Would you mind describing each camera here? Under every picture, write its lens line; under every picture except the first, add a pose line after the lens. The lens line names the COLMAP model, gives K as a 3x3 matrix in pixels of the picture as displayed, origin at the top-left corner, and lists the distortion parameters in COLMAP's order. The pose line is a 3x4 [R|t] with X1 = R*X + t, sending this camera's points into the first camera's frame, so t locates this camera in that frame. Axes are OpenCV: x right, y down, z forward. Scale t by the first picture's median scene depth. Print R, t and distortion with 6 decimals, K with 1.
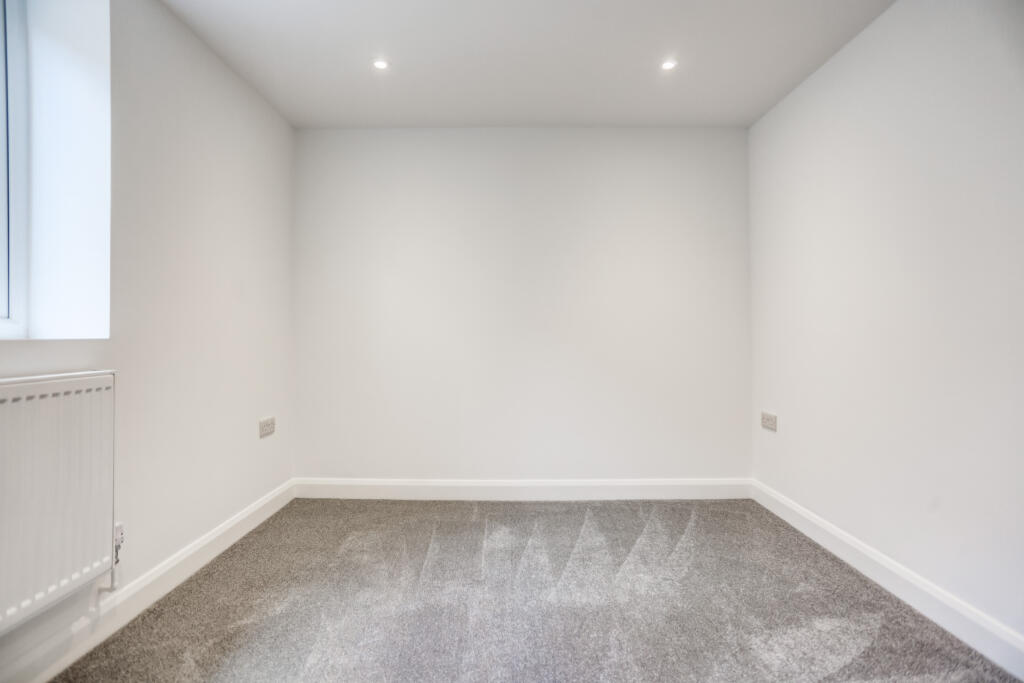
lens RADIAL K [[504.0, 0, 510.1], [0, 504.0, 332.1], [0, 0, 1]] dist [-0.044891, 0.025482]
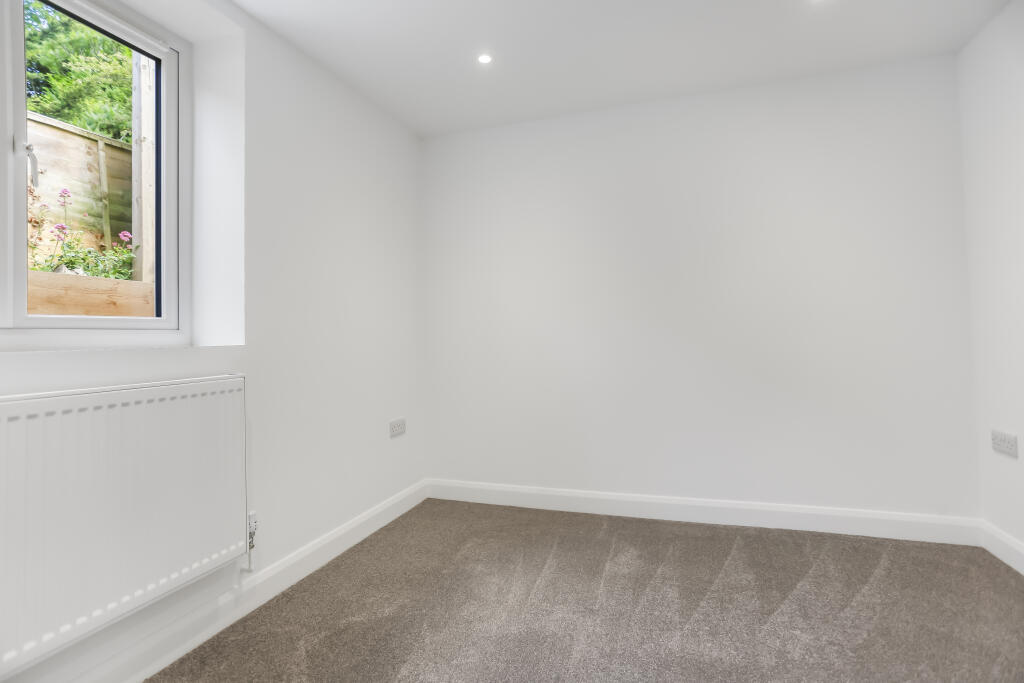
lens RADIAL K [[504.0, 0, 517.7], [0, 504.0, 327.9], [0, 0, 1]] dist [-0.044891, 0.025482]
pose [[0.946137, -0.026723, -0.322663, 0.109457], [0.024063, 0.999636, -0.012228, 0.001901], [0.322872, 0.003805, 0.946435, 0.108881]]
